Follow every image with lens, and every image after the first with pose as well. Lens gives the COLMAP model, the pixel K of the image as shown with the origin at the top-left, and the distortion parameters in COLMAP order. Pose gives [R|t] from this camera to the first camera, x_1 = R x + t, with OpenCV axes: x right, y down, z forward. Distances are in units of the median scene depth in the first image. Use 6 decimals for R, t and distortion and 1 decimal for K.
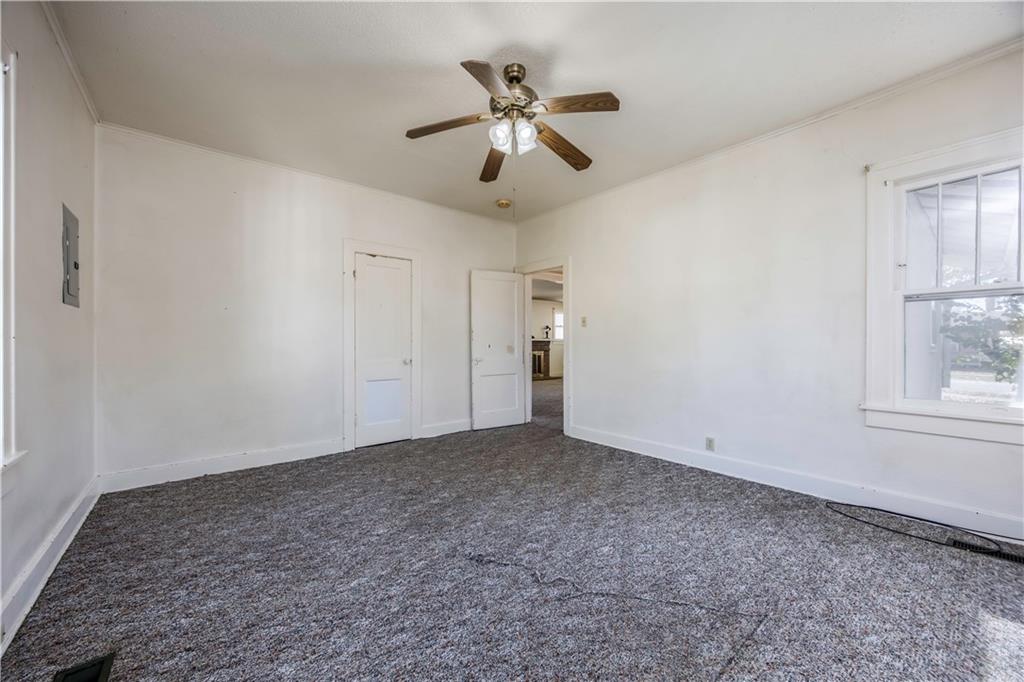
lens RADIAL K [[393.9, 0, 512.7], [0, 393.9, 342.2], [0, 0, 1]] dist [-0.000631, -0.000039]
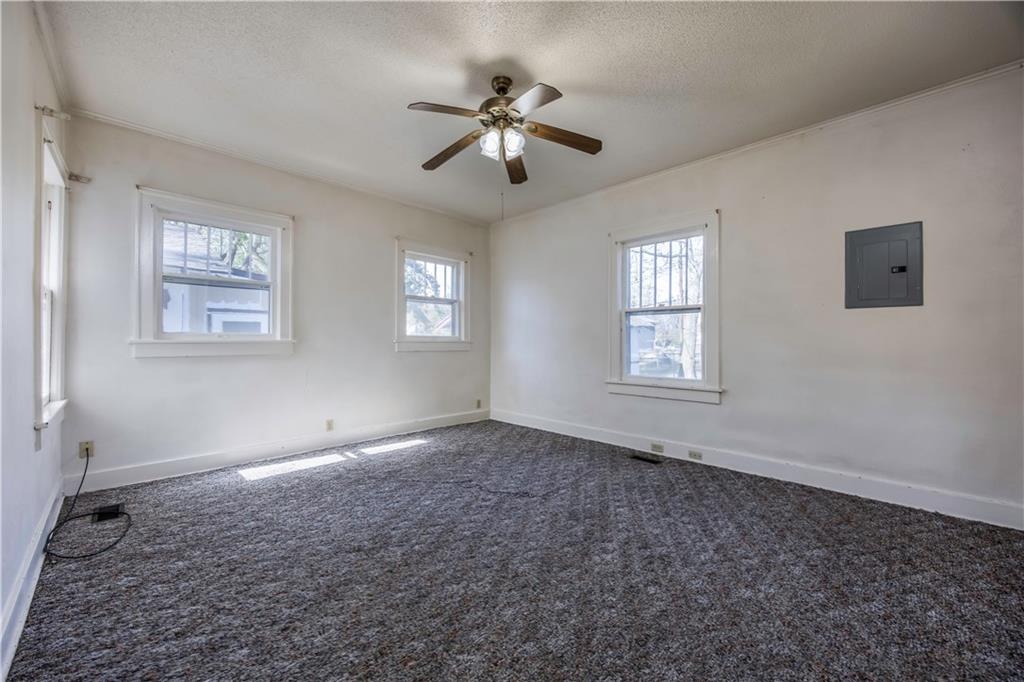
lens RADIAL K [[393.9, 0, 511.1], [0, 393.9, 339.9], [0, 0, 1]] dist [-0.000631, -0.000039]
pose [[-0.995284, 0.001782, -0.096991, 0.073023], [0.002152, 0.999991, -0.003718, 0.004864], [0.096983, -0.003910, -0.995278, 1.844354]]
